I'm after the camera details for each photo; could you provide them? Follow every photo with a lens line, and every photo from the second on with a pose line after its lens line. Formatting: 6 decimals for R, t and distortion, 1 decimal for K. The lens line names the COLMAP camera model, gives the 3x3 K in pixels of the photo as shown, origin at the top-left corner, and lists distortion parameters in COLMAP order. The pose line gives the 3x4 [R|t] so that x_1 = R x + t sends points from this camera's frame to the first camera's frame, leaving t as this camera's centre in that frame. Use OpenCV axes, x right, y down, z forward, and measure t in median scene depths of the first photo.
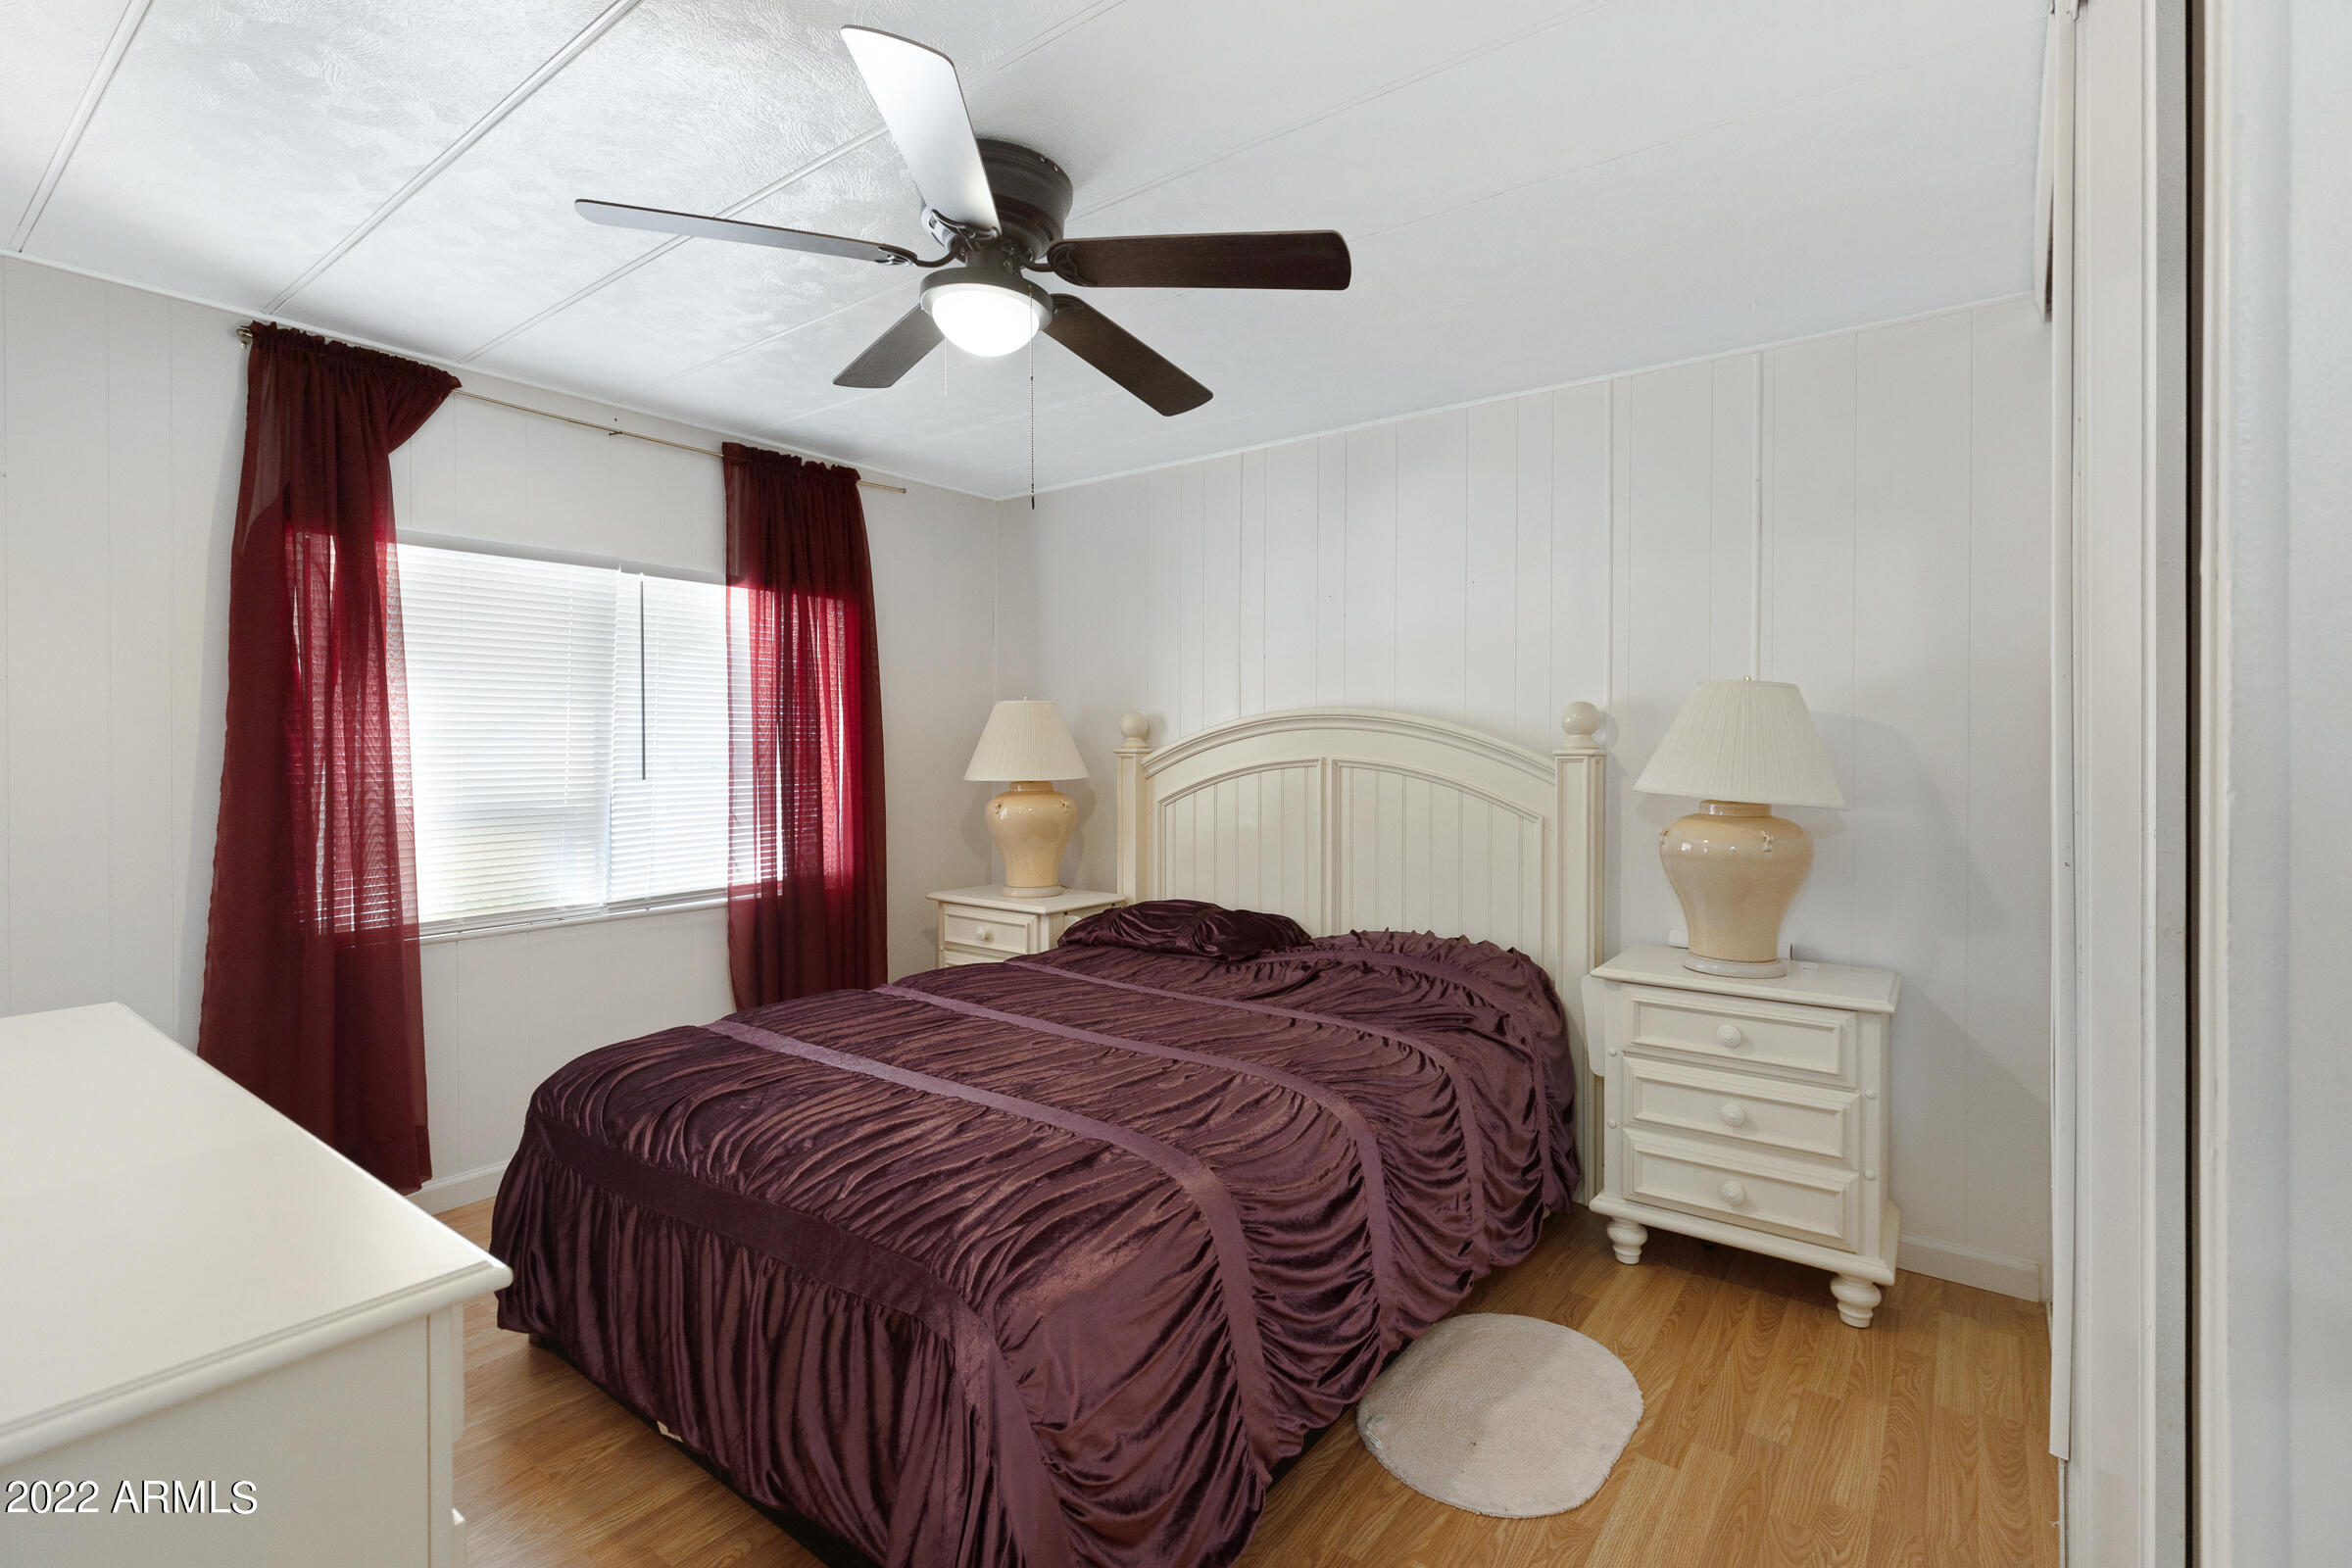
lens RADIAL K [[1069.0, 0, 1176.7], [0, 1069.0, 747.8], [0, 0, 1]] dist [0.000866, -0.000492]
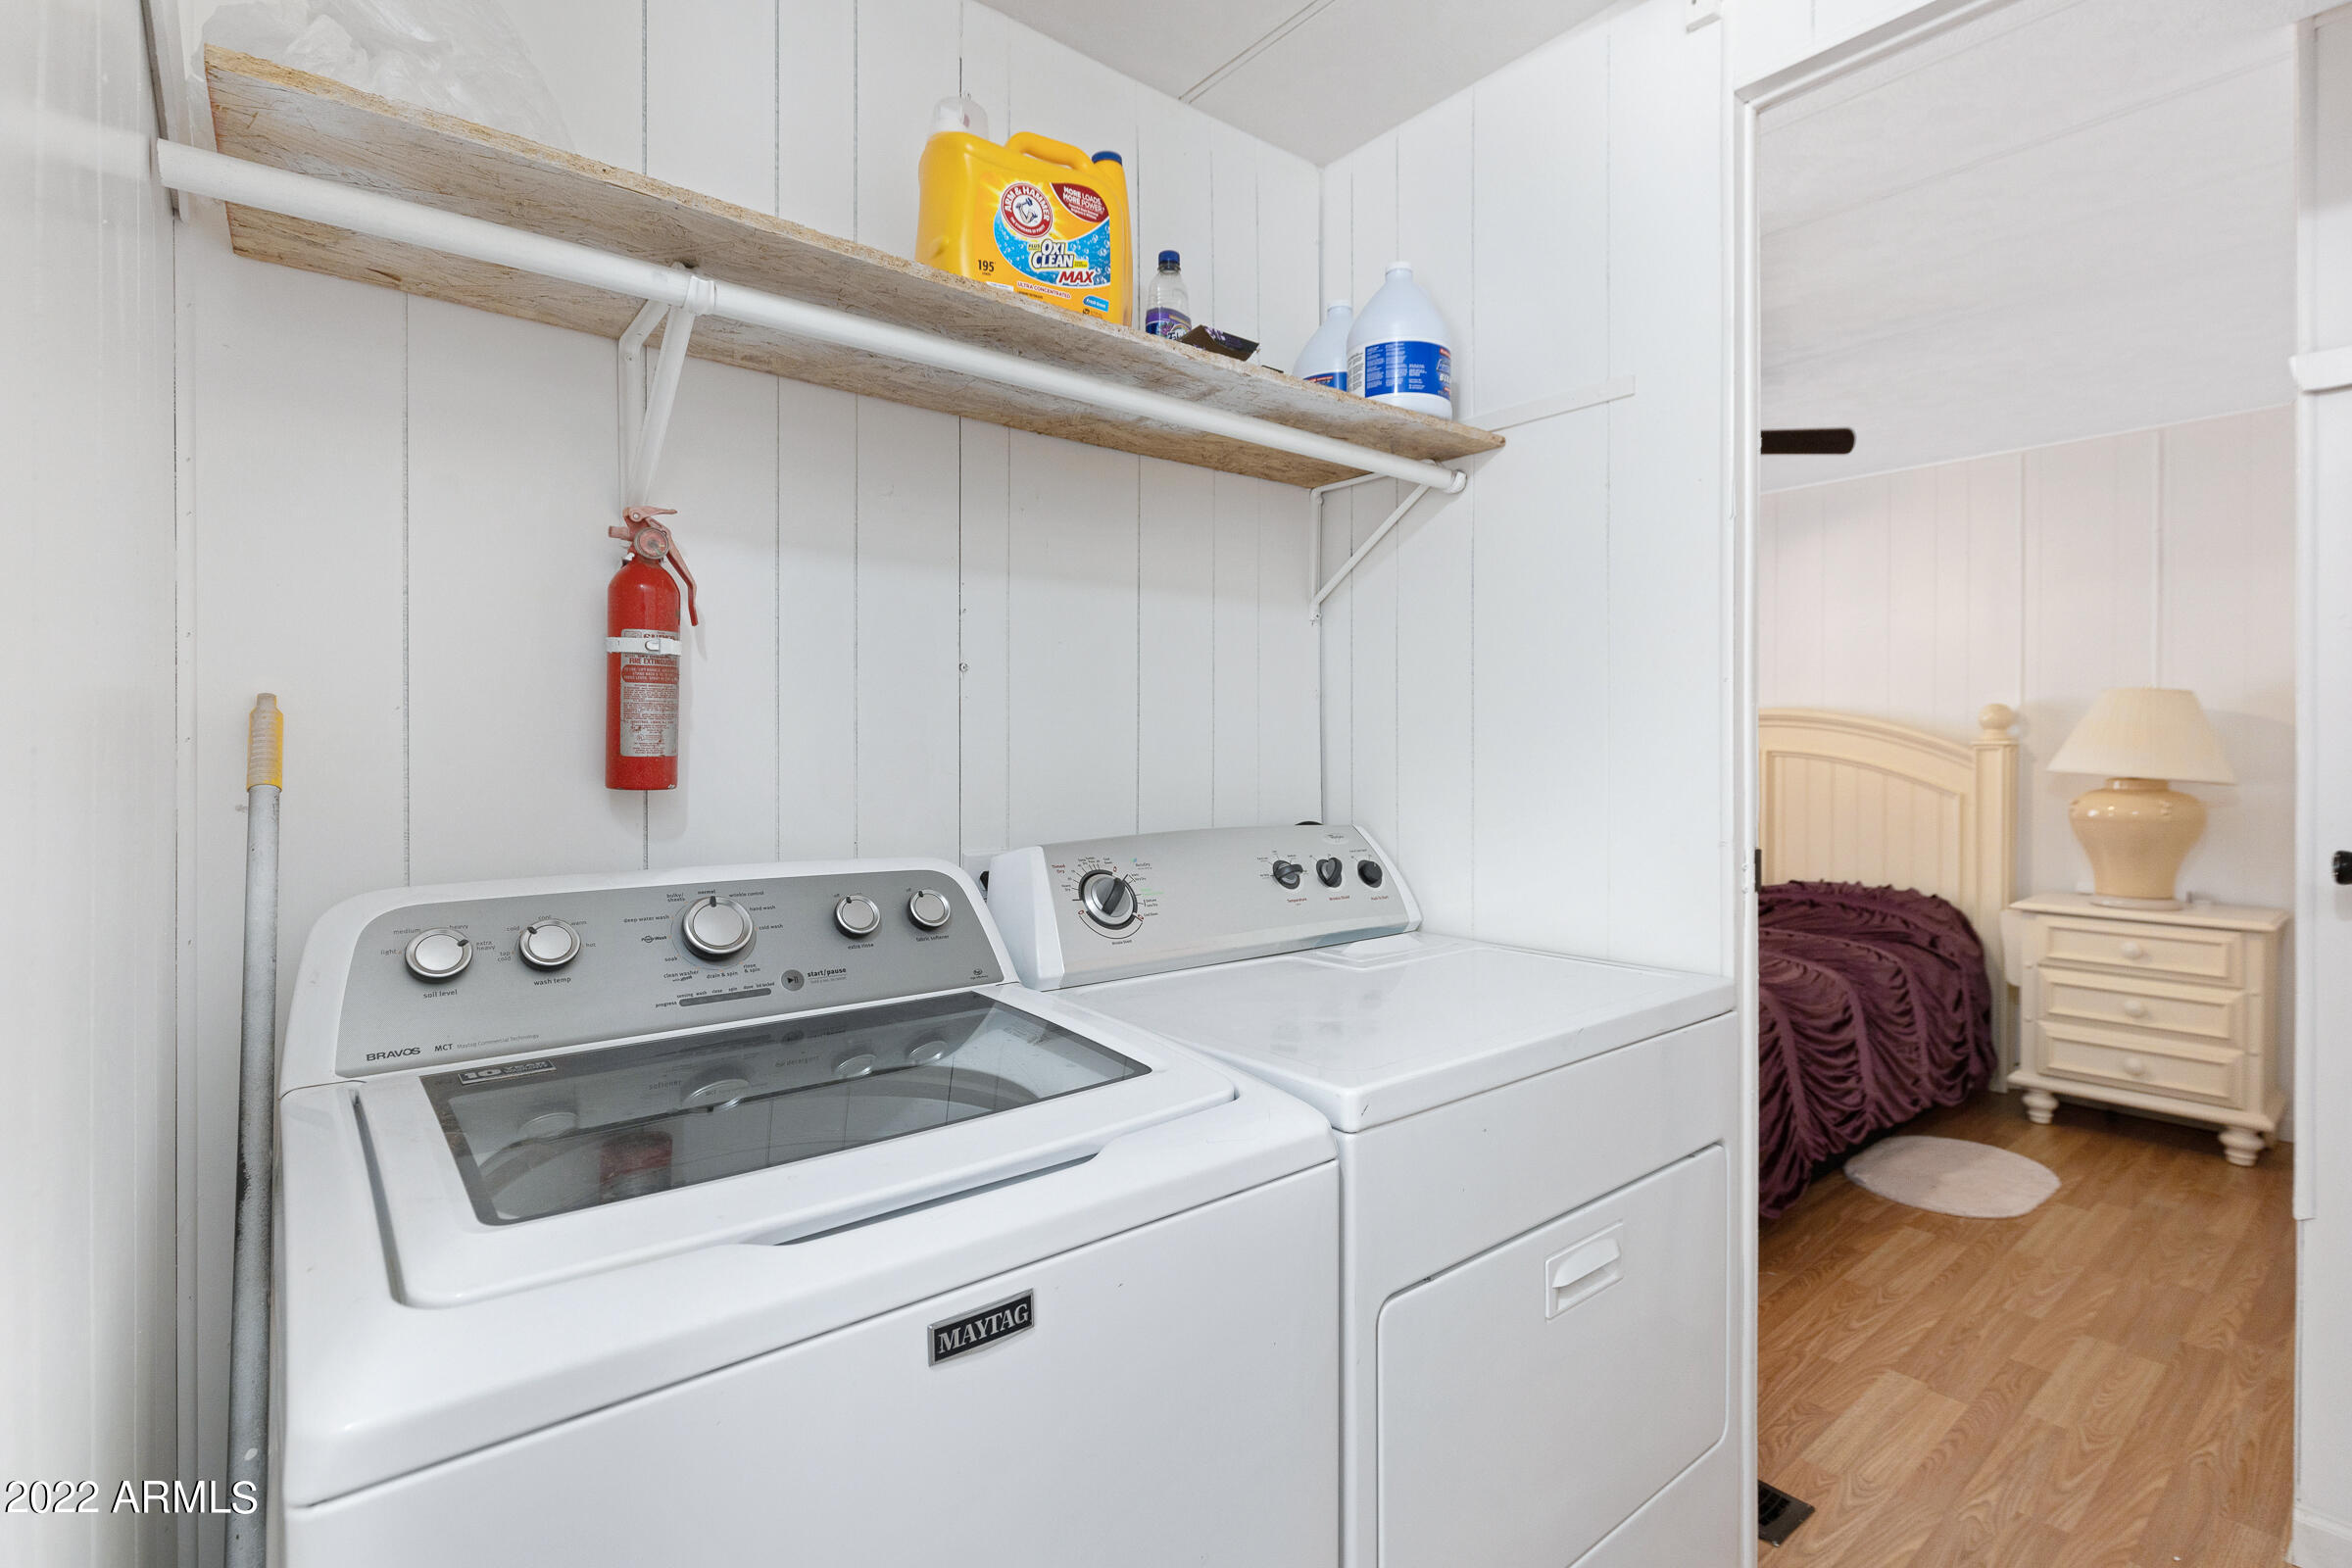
lens RADIAL K [[1094.4, 0, 1174.9], [0, 1094.4, 761.3], [0, 0, 1]] dist [0.000938, 0.000511]
pose [[0.970474, -0.001293, -0.241201, -0.308007], [0.004216, 0.999924, 0.011602, 0.007656], [0.241168, -0.012276, 0.970406, -0.605405]]
